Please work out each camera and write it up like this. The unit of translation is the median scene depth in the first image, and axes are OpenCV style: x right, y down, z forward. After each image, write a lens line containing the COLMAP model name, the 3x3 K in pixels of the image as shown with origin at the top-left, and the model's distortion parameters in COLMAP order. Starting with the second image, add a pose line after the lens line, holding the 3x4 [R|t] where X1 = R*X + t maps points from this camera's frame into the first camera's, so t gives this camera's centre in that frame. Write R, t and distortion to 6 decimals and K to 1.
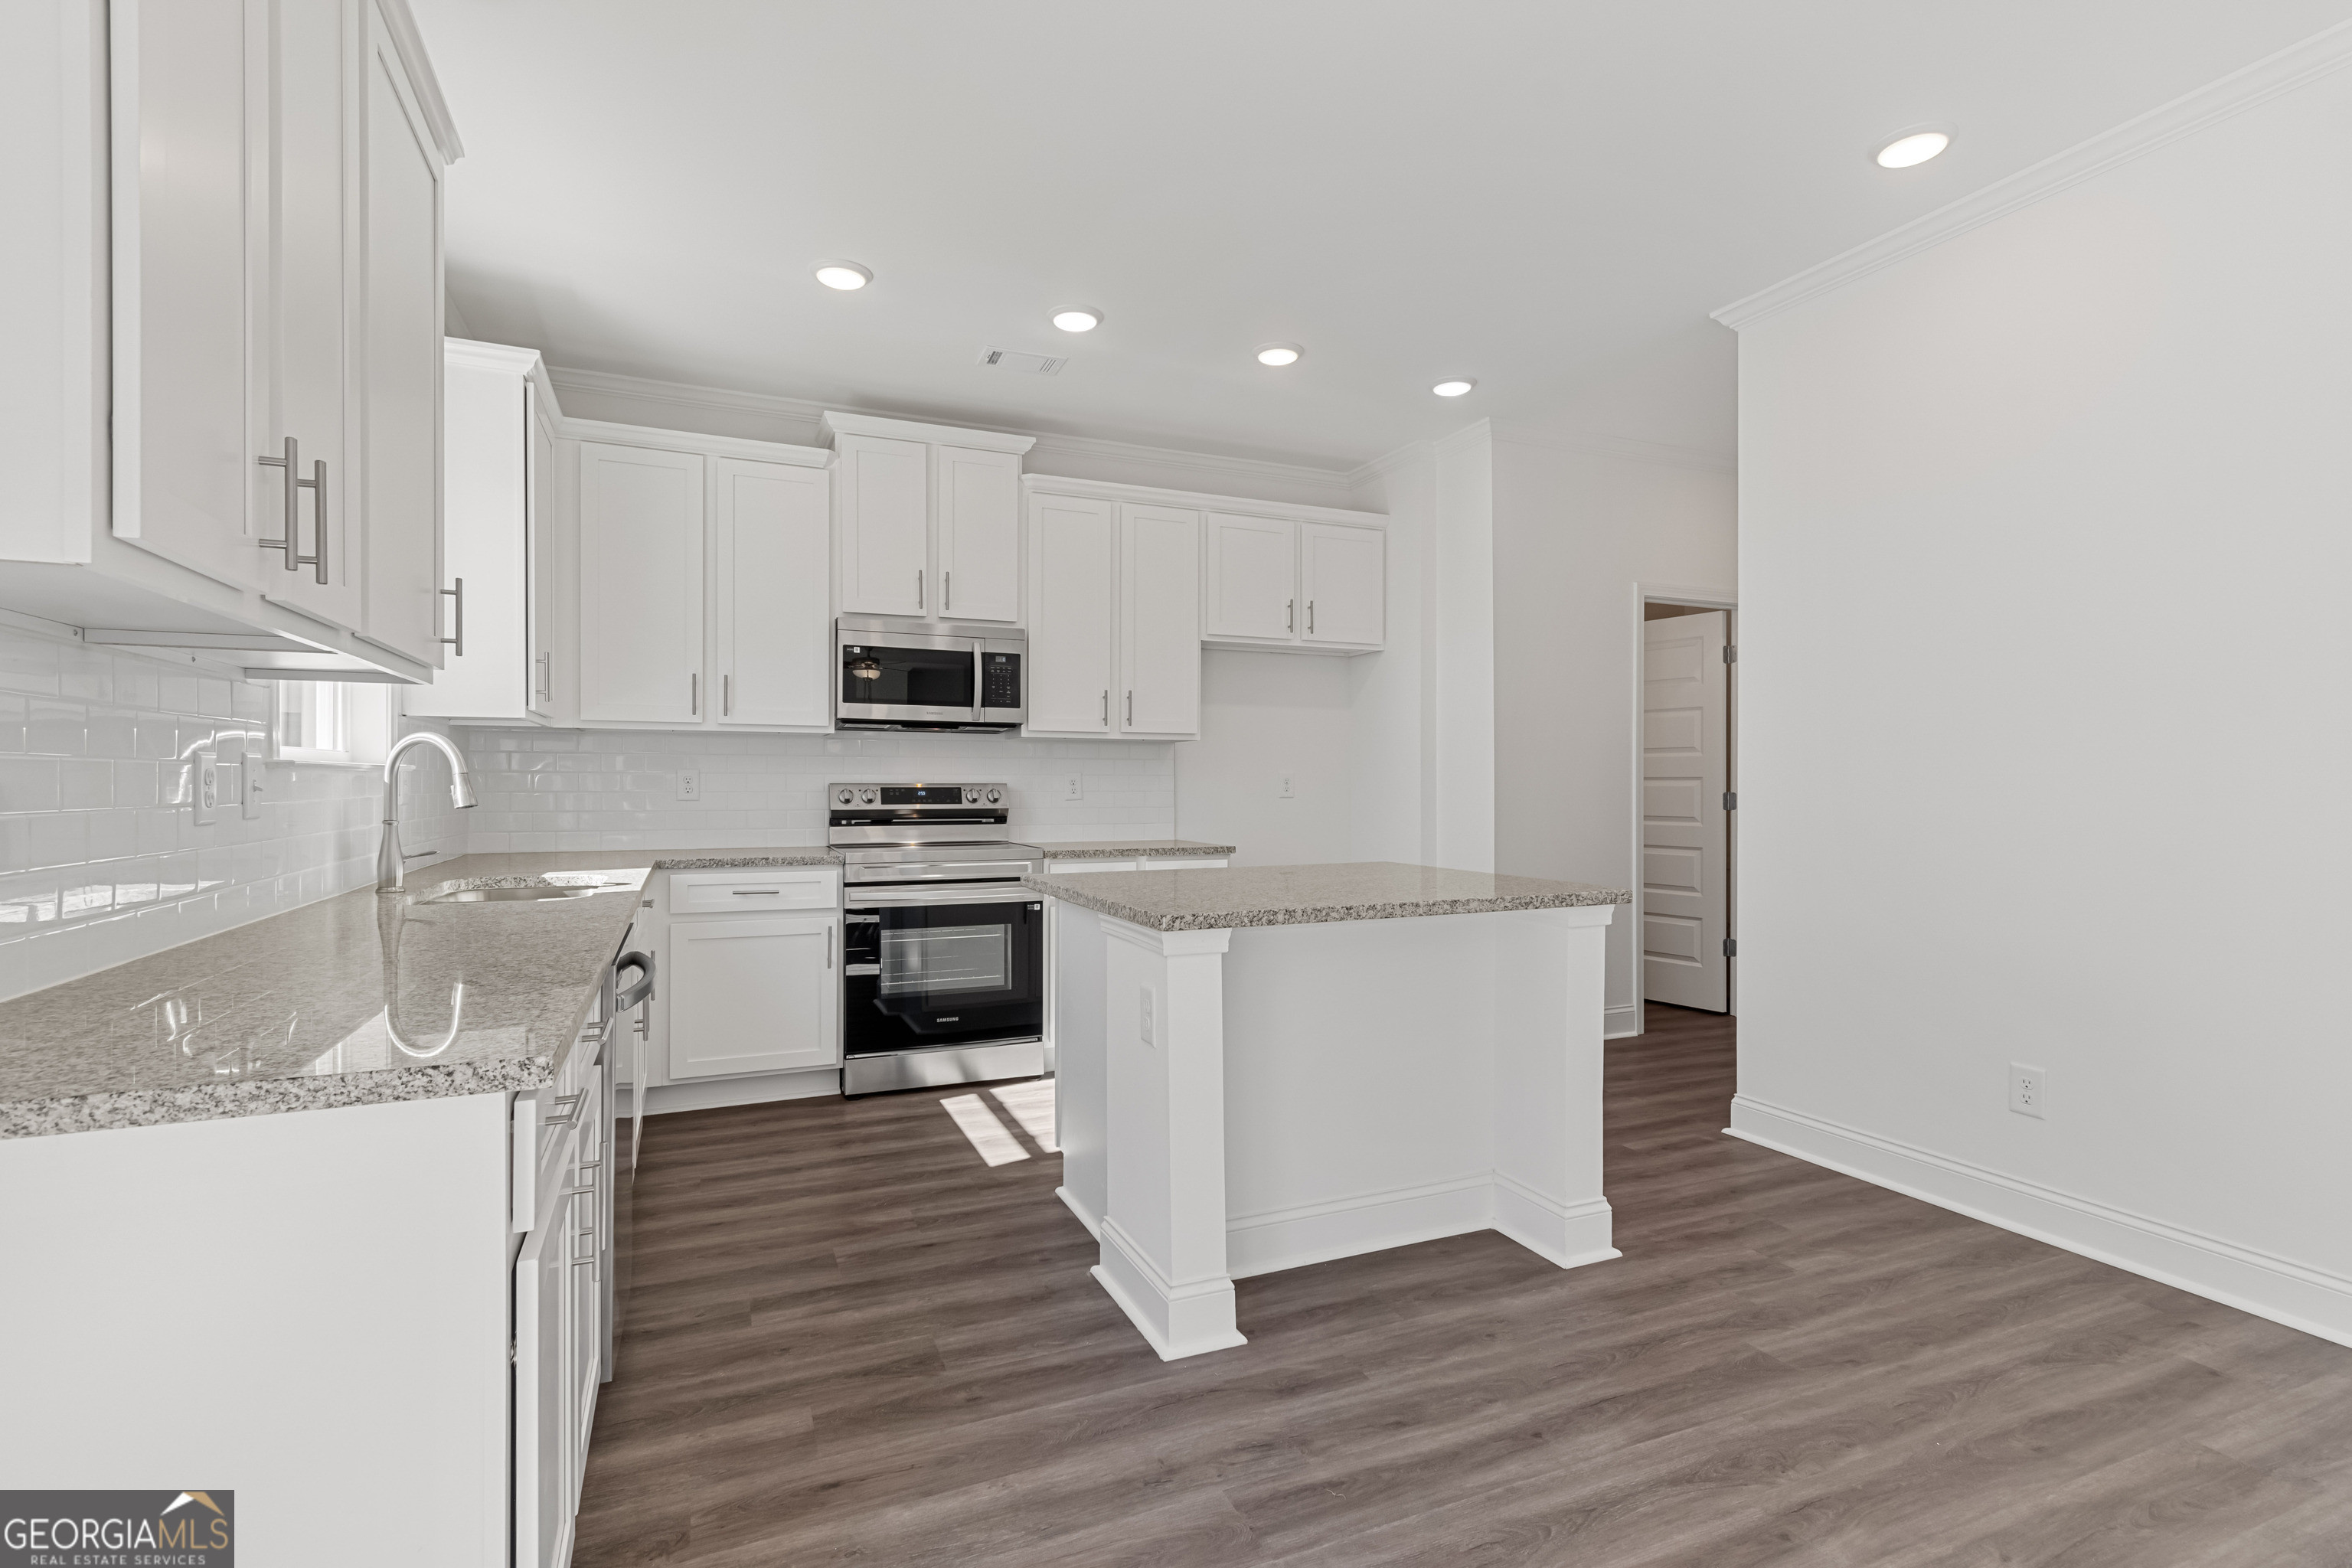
lens RADIAL K [[1095.6, 0, 1169.7], [0, 1095.6, 790.0], [0, 0, 1]] dist [0.002100, 0.000370]
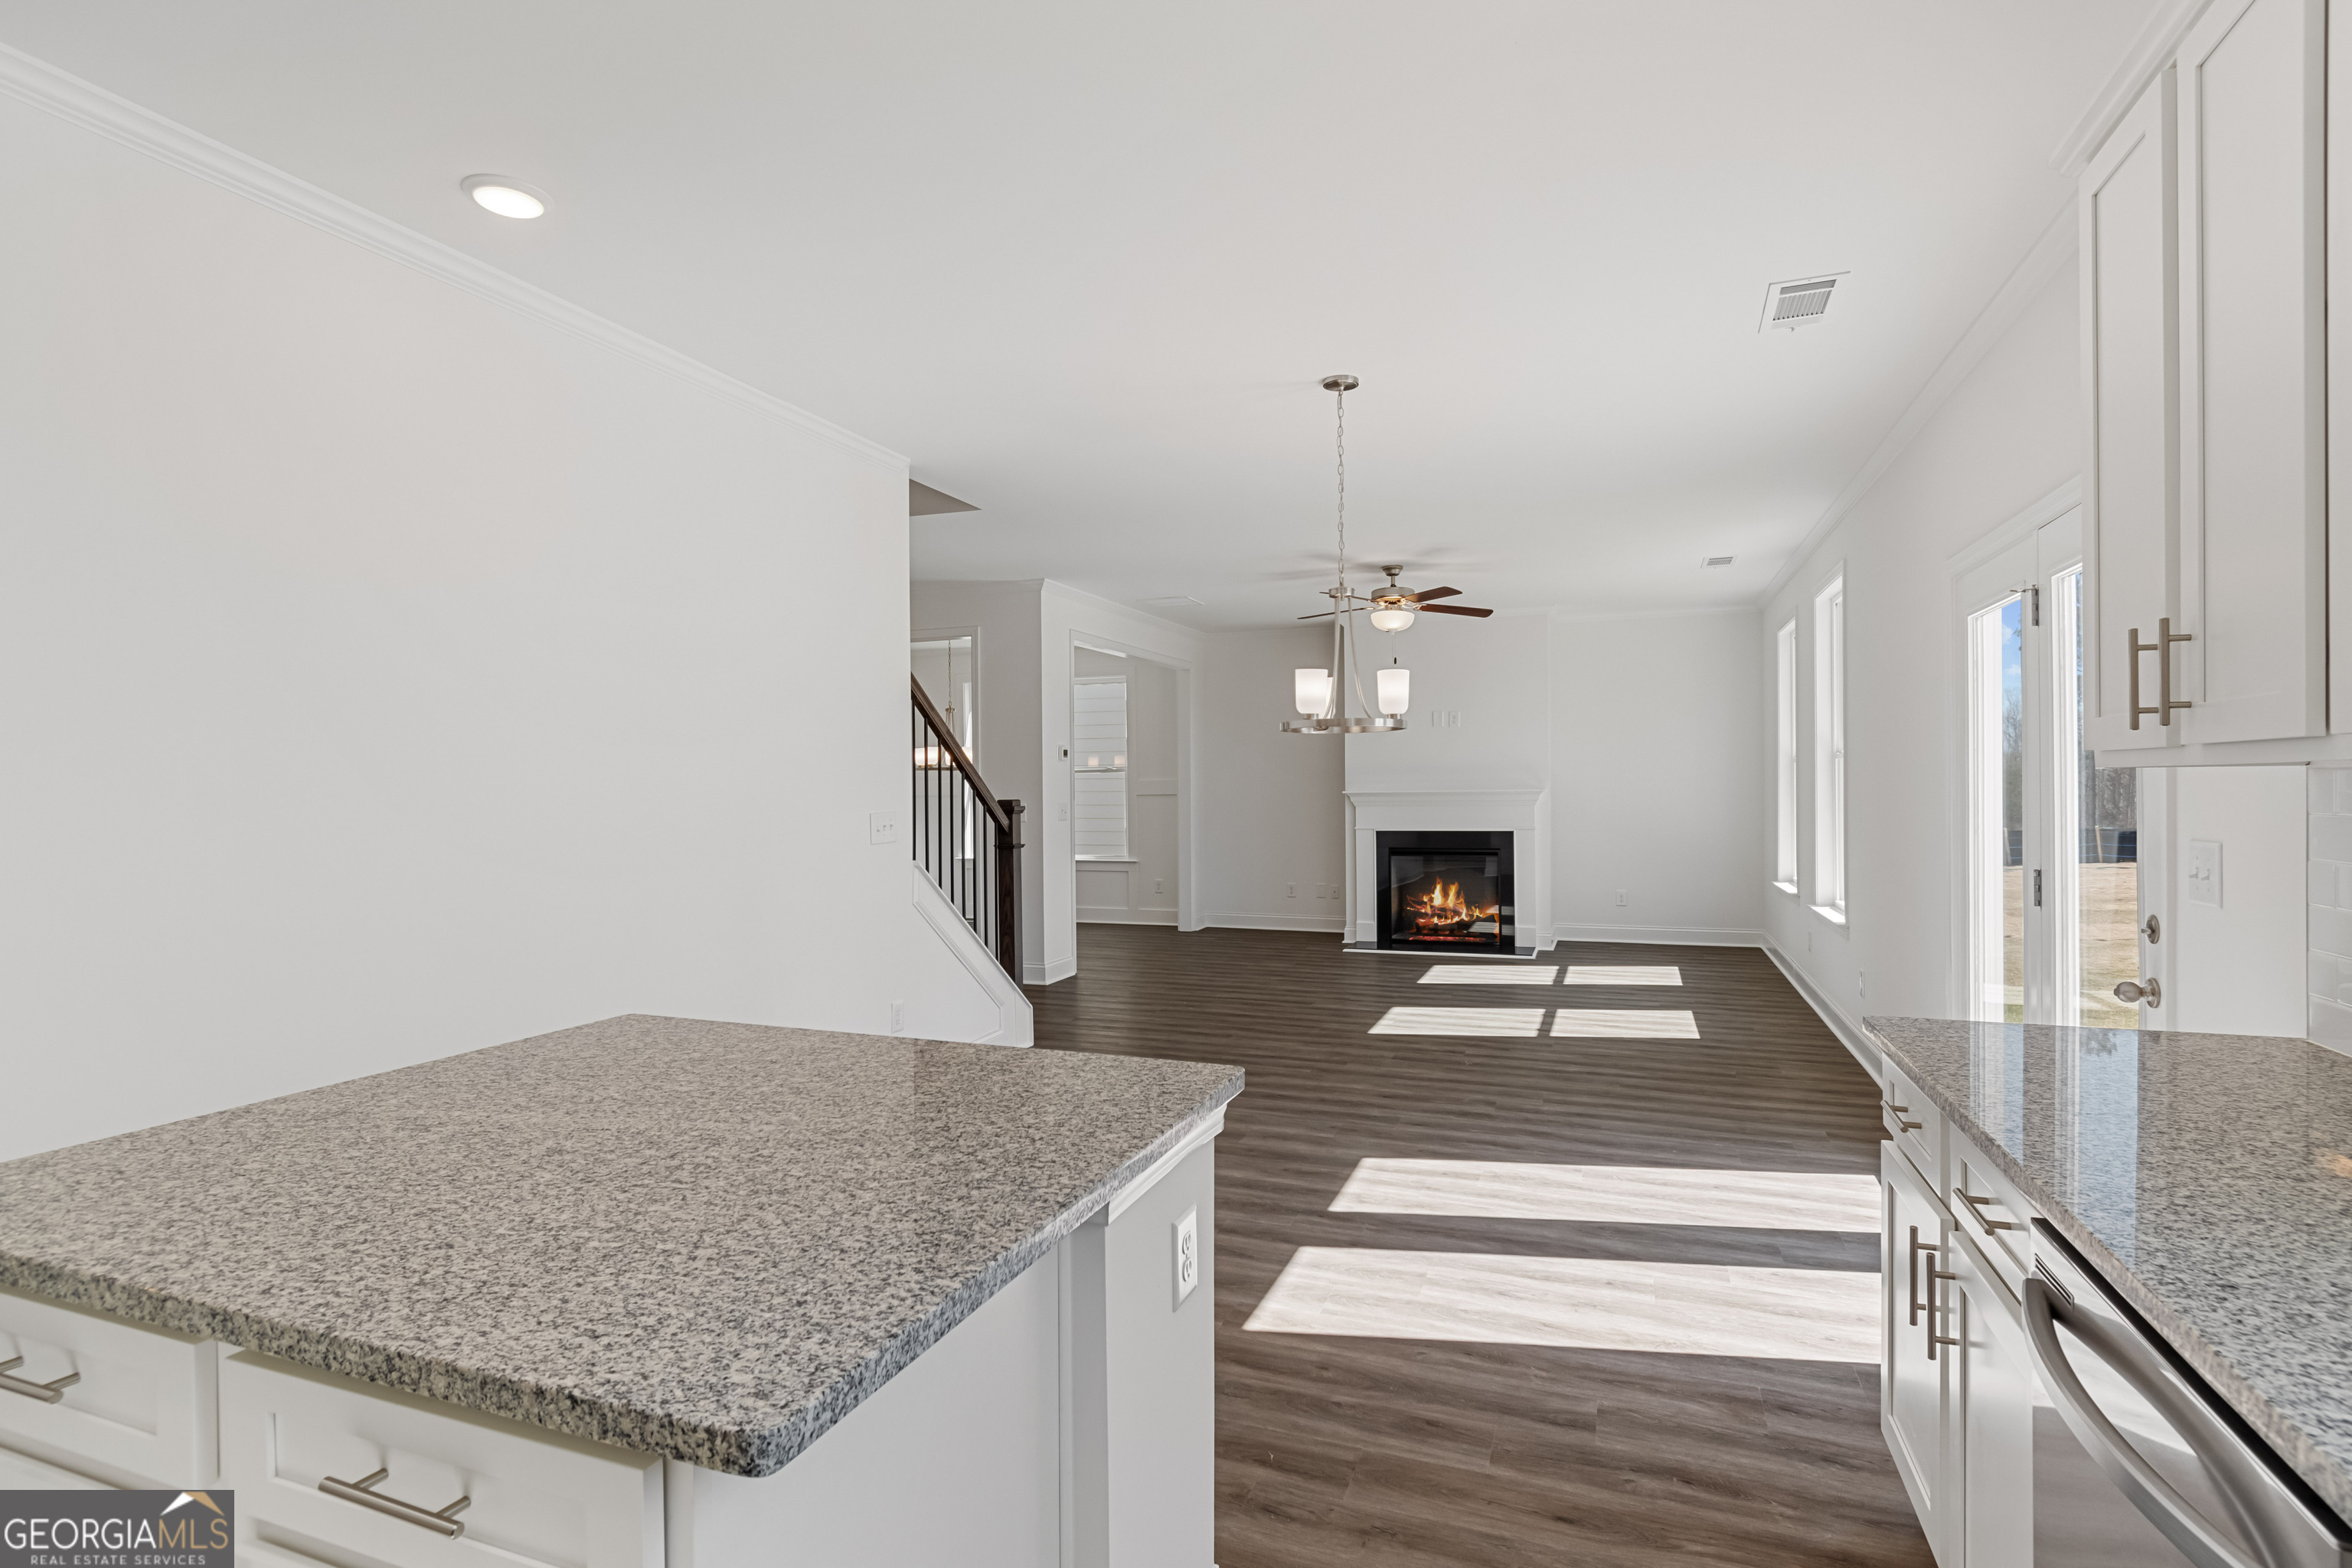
lens RADIAL K [[1142.0, 0, 1187.8], [0, 1142.0, 796.4], [0, 0, 1]] dist [-0.005305, -0.000660]
pose [[-0.720702, -0.004535, 0.693230, -0.290796], [0.009248, 0.999827, 0.016155, -0.049318], [-0.693183, 0.018053, -0.720536, 0.869998]]
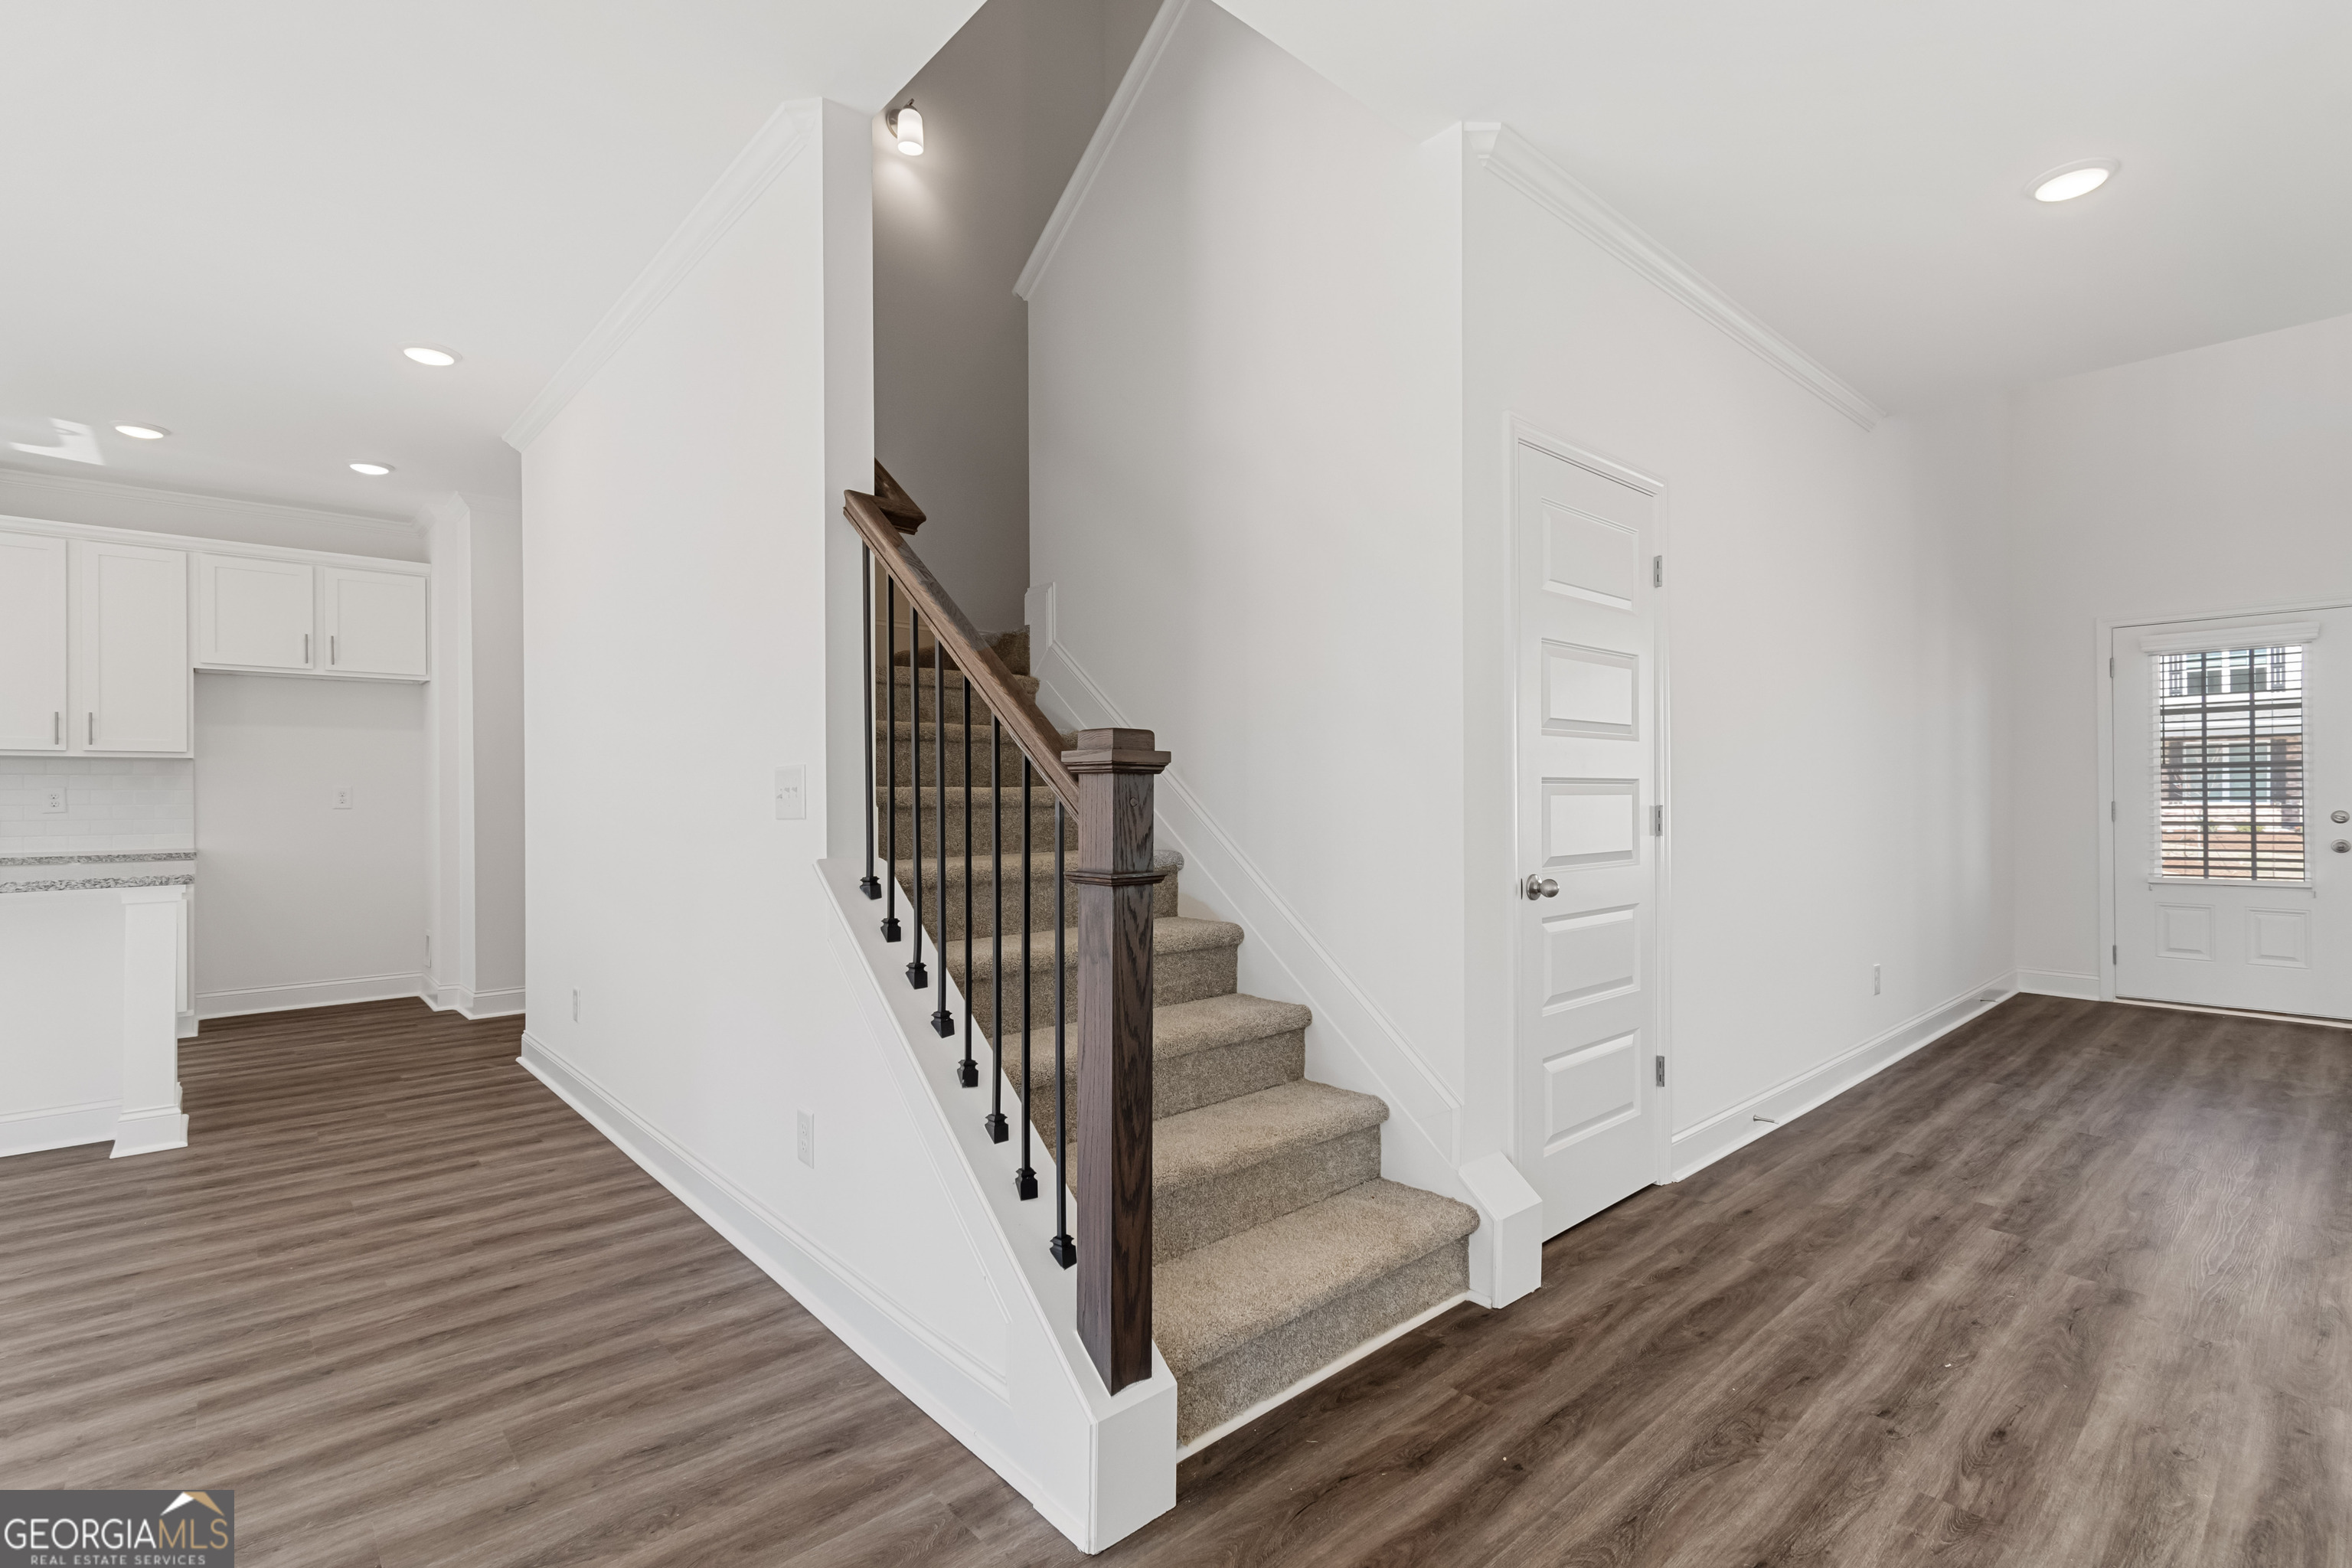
lens RADIAL K [[1087.9, 0, 1190.9], [0, 1087.9, 789.2], [0, 0, 1]] dist [0.003928, -0.001700]
pose [[0.947057, -0.004398, 0.321037, 0.771512], [0.007484, 0.999937, -0.008379, 0.003676], [-0.320980, 0.010338, 0.947030, -0.450746]]
